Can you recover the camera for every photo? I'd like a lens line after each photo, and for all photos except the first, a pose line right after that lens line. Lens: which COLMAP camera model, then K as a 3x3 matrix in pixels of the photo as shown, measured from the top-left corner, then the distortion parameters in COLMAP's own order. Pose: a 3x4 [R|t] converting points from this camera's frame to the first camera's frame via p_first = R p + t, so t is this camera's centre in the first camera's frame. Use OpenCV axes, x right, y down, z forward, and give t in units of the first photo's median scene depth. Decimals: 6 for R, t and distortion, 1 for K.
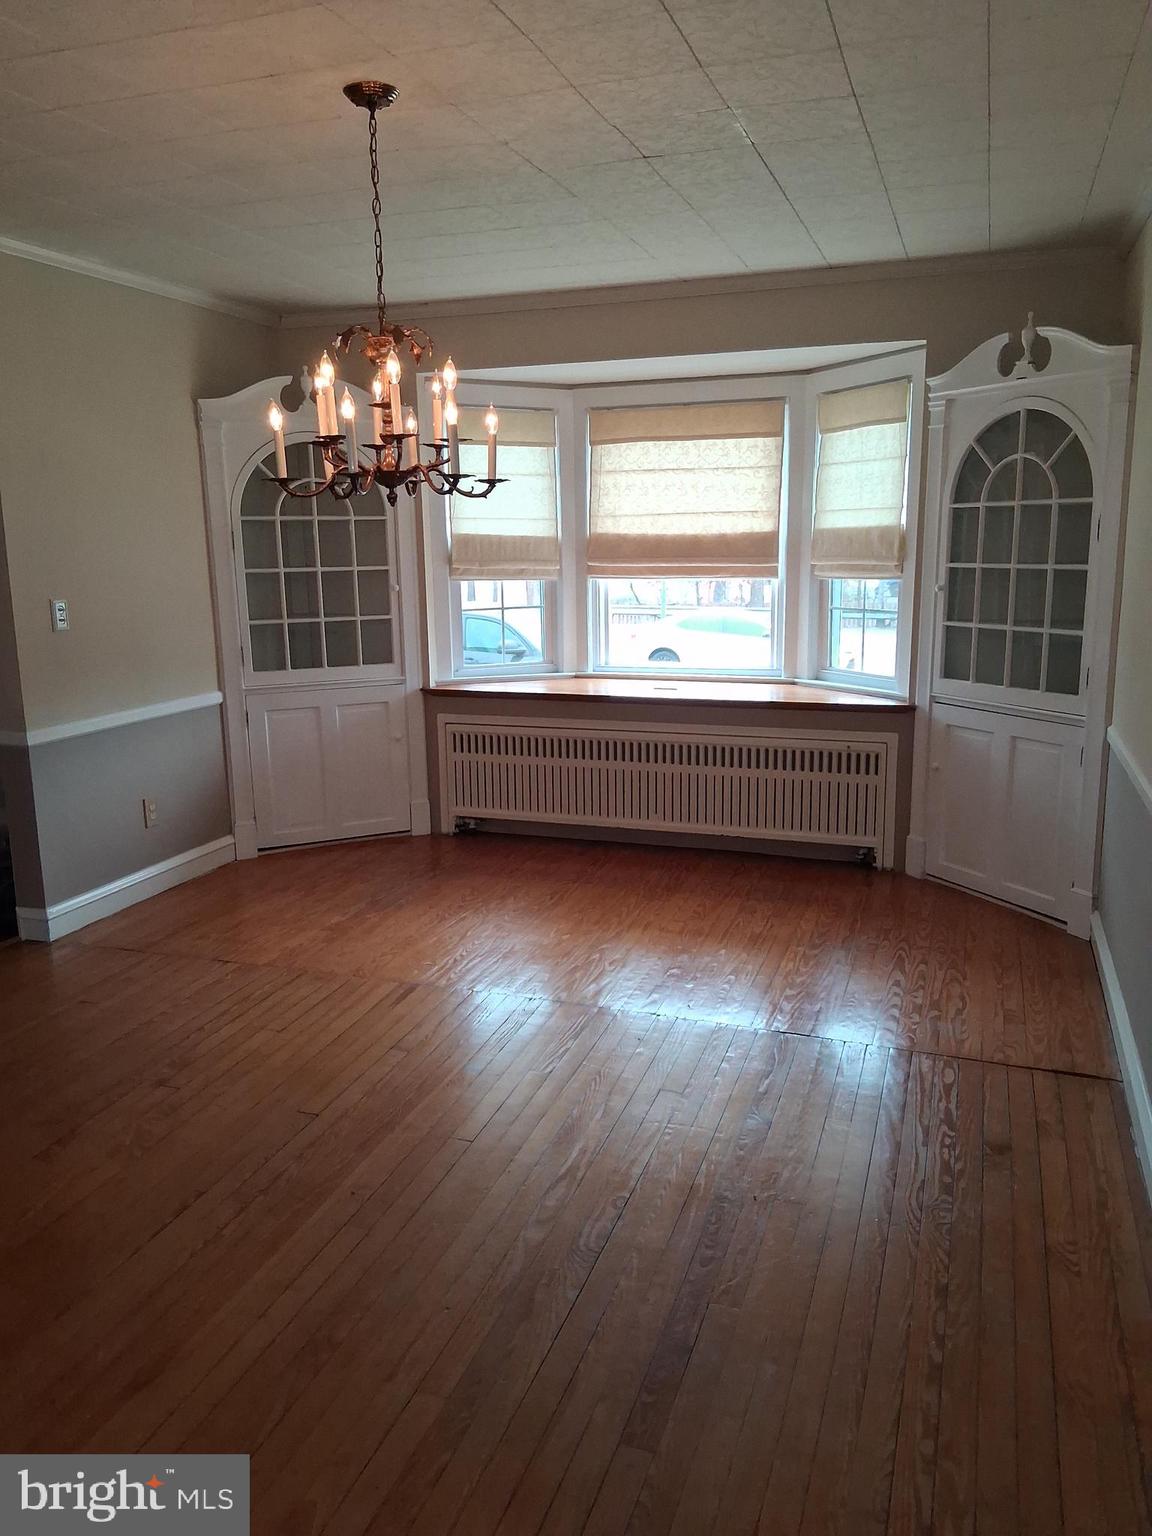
lens RADIAL K [[1166.7, 0, 576.0], [0, 1166.7, 768.0], [0, 0, 1]] dist [0.044997, -0.003816]
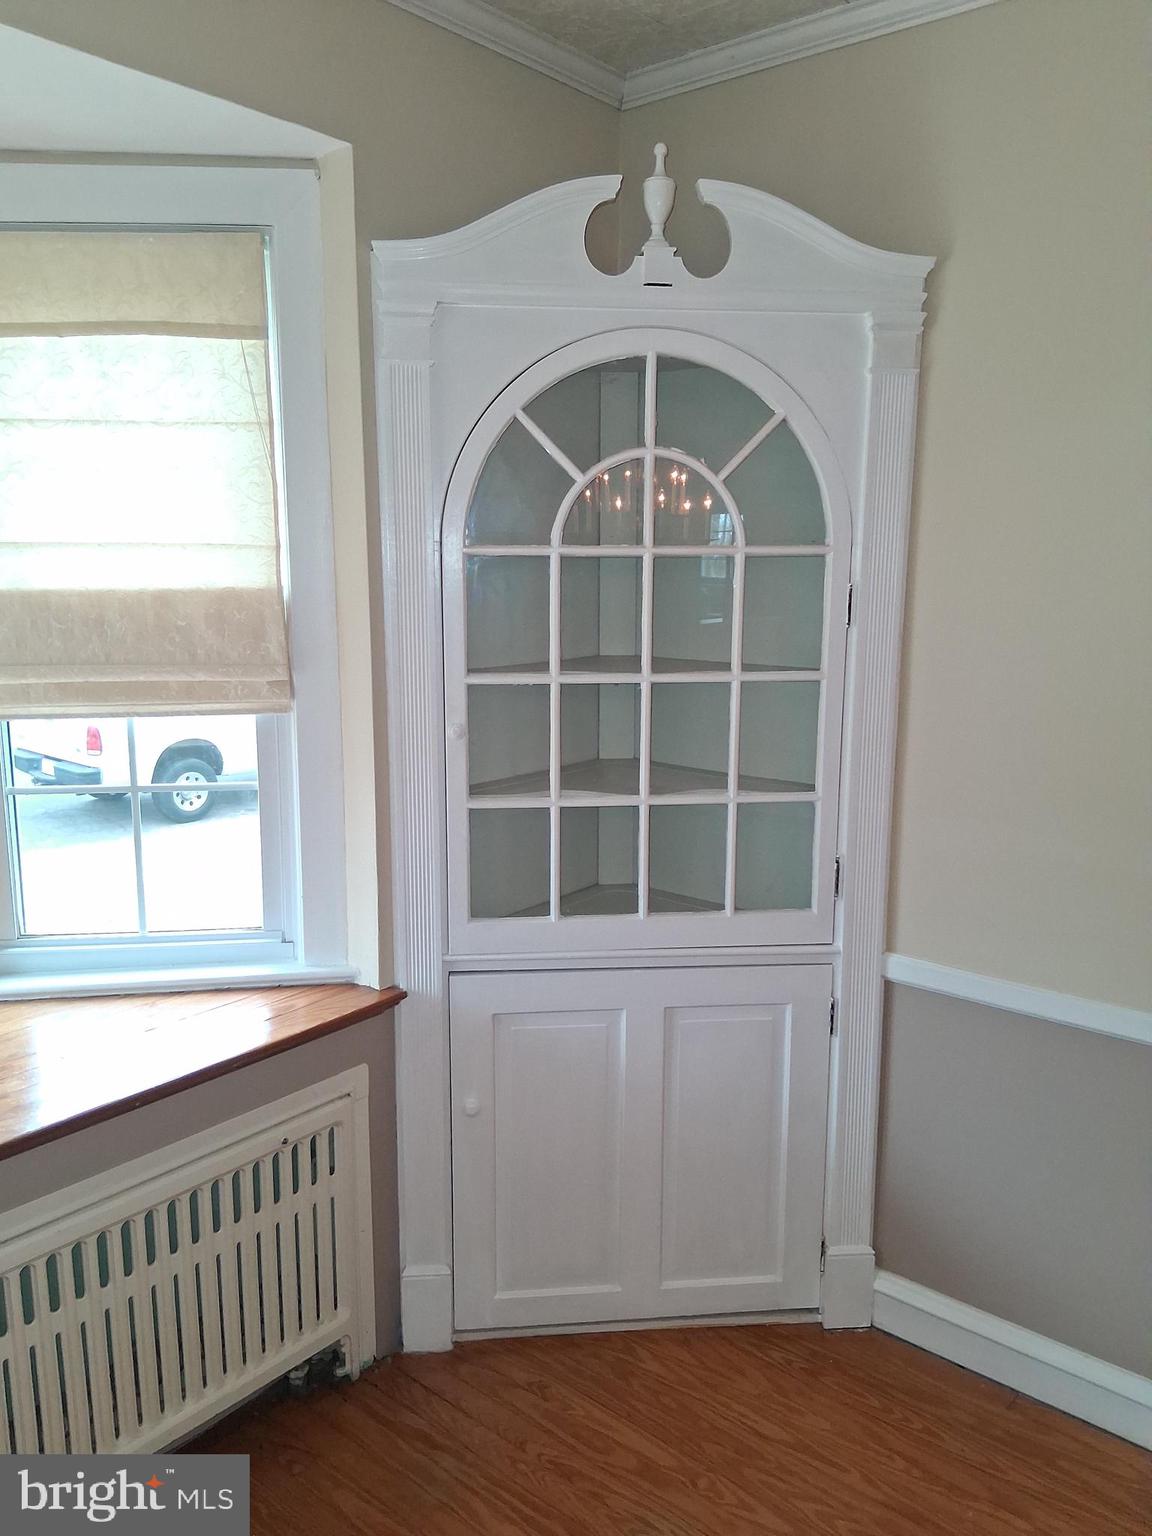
lens RADIAL K [[1166.7, 0, 576.0], [0, 1166.7, 768.0], [0, 0, 1]] dist [0.044997, -0.003816]
pose [[0.370422, -0.151501, 0.916425, -0.084959], [0.177293, 0.980002, 0.090349, -0.176171], [-0.911787, 0.129008, 0.389874, 0.807607]]
